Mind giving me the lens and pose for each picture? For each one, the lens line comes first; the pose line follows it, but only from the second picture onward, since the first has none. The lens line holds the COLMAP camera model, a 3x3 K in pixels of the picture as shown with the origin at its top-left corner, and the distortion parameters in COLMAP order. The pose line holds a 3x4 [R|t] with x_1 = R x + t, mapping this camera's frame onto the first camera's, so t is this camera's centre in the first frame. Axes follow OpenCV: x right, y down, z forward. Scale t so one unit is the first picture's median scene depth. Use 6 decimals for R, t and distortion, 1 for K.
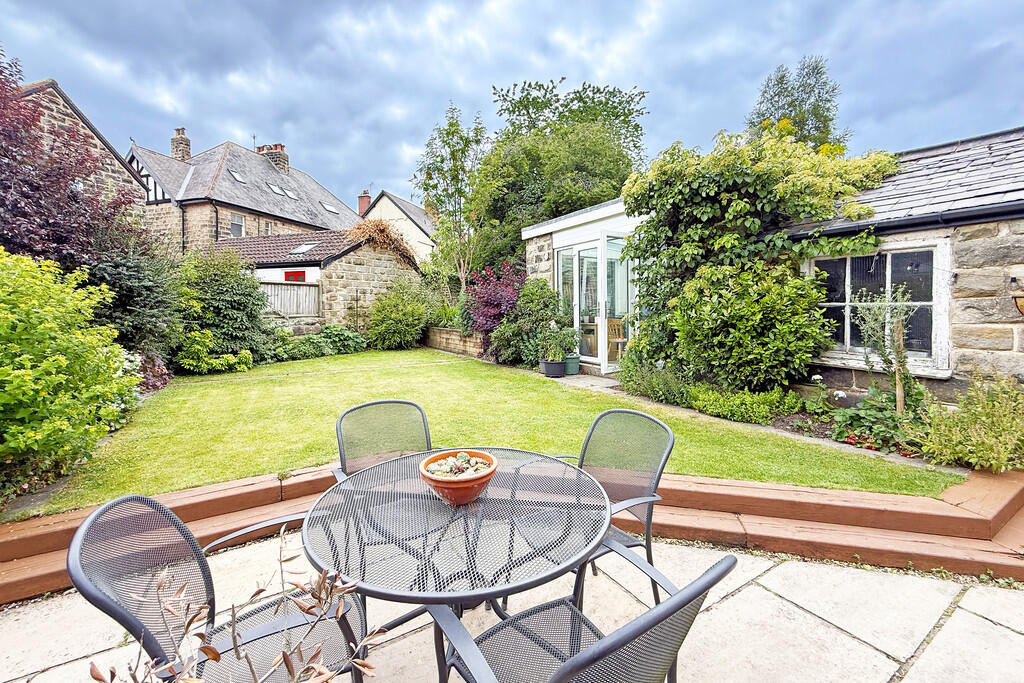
lens RADIAL K [[414.4, 0, 514.0], [0, 414.4, 315.5], [0, 0, 1]] dist [0.000889, -0.000242]
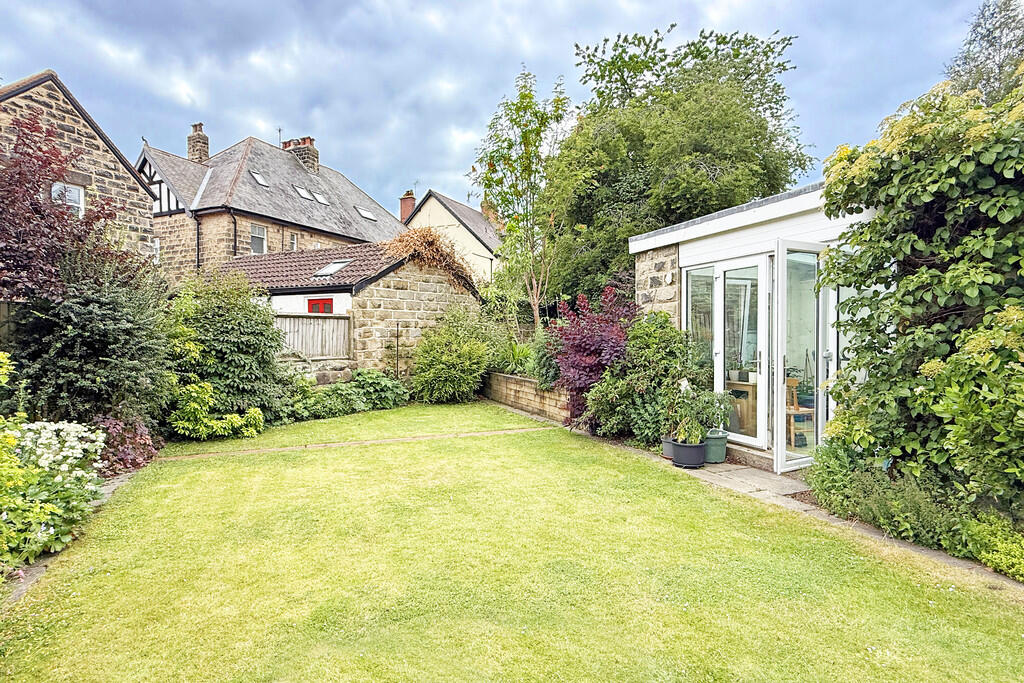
lens RADIAL K [[515.6, 0, 512.0], [0, 515.6, 341.5], [0, 0, 1]] dist [-0.000471, 0.000308]
pose [[0.989622, 0.008011, -0.143470, -0.045786], [-0.008081, 0.999967, 0.000100, -0.034206], [0.143466, 0.001060, 0.989655, 0.120819]]
